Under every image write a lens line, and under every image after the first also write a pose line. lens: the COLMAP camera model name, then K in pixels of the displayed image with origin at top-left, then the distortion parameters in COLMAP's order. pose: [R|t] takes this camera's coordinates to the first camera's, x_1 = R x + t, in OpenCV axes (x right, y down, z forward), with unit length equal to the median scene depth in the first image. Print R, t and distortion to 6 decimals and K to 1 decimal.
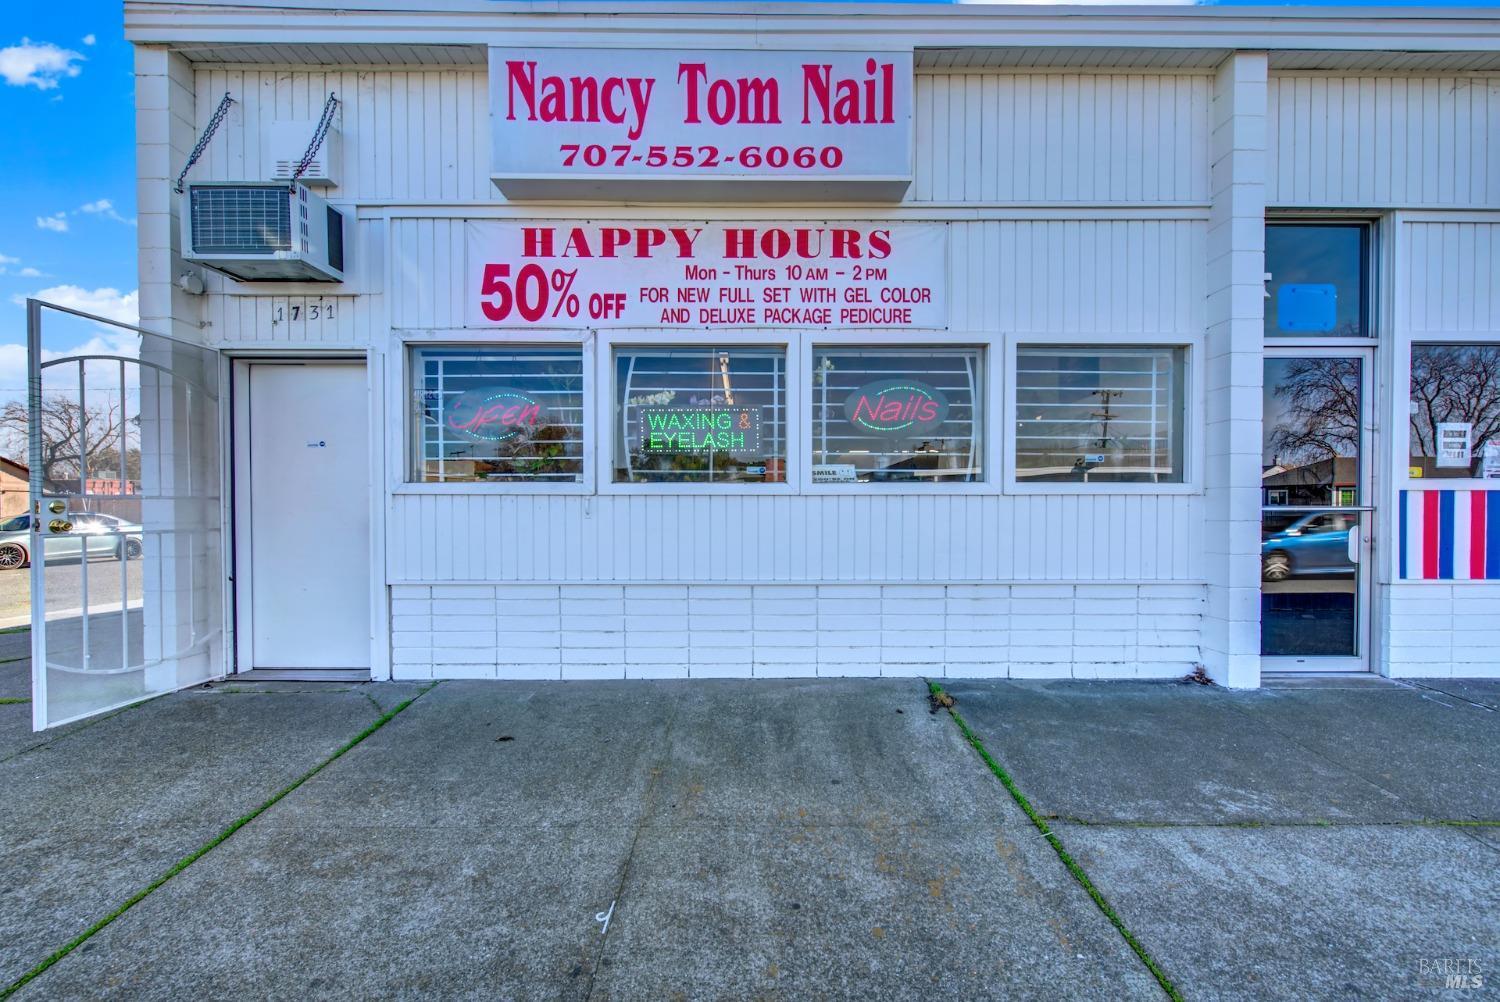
lens RADIAL K [[645.1, 0, 772.2], [0, 645.1, 523.5], [0, 0, 1]] dist [0.004259, -0.001281]
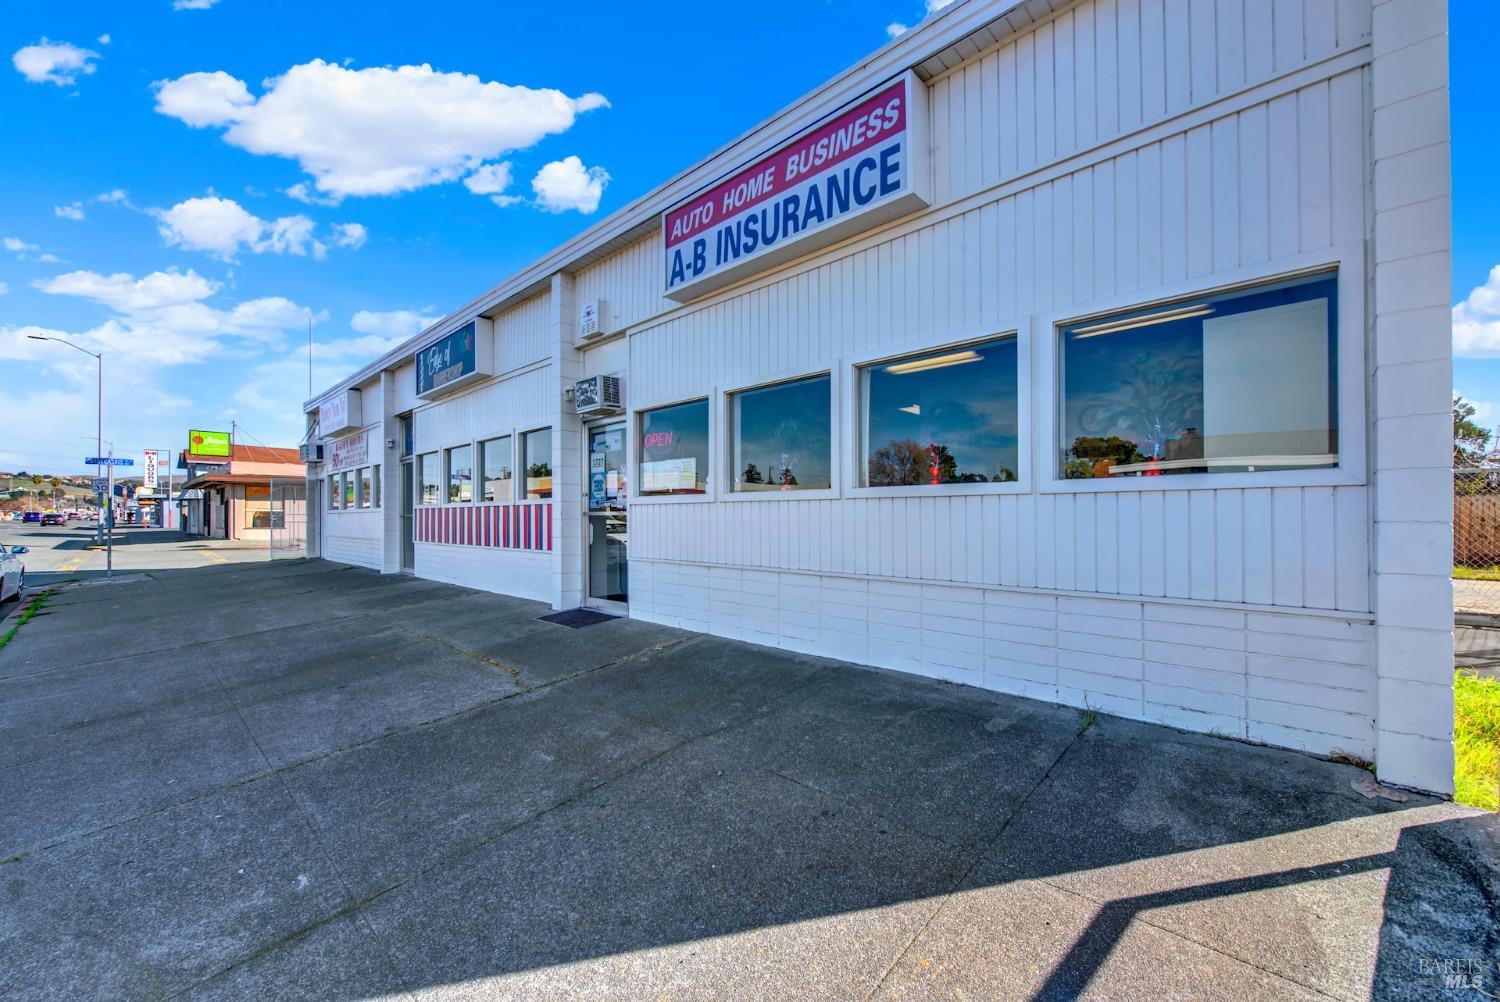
lens RADIAL K [[597.8, 0, 746.4], [0, 597.8, 513.3], [0, 0, 1]] dist [0.003043, -0.002091]
pose [[0.718468, -0.008442, -0.695508, 3.877365], [-0.002762, 0.999884, -0.014990, 0.002998], [0.695554, 0.012691, 0.718361, 0.150376]]
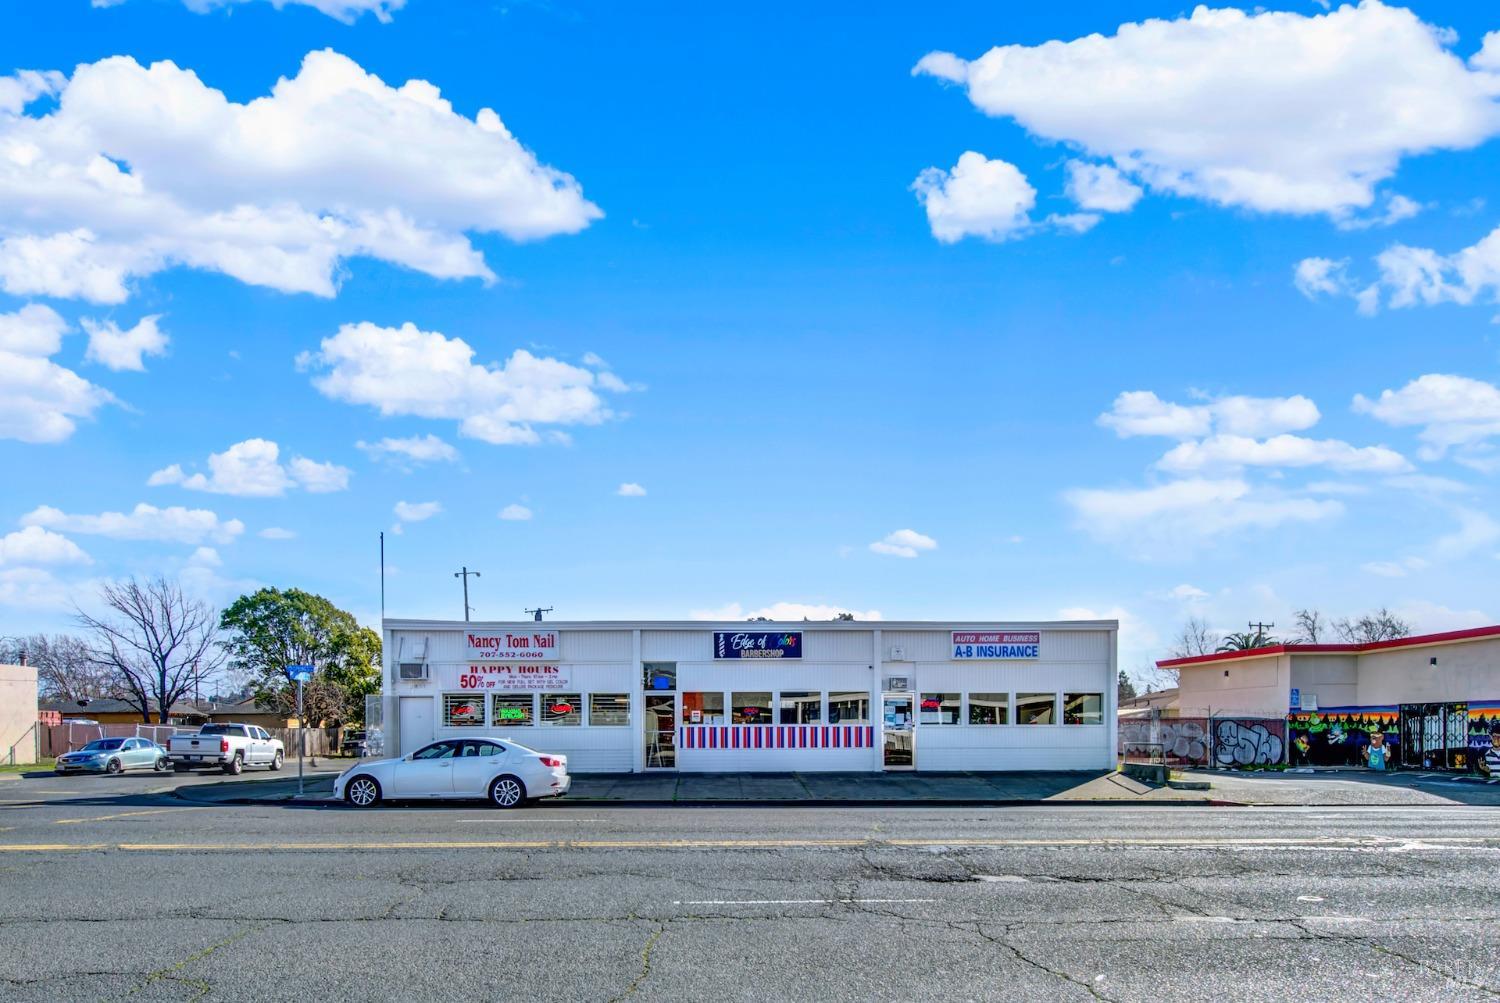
lens RADIAL K [[866.0, 0, 777.3], [0, 866.0, 736.6], [0, 0, 1]] dist [0.003365, -0.002267]
pose [[0.998775, -0.004490, 0.049272, 1.349825], [0.004474, 0.999990, 0.000436, 0.011874], [-0.049273, -0.000215, 0.998785, -4.800850]]
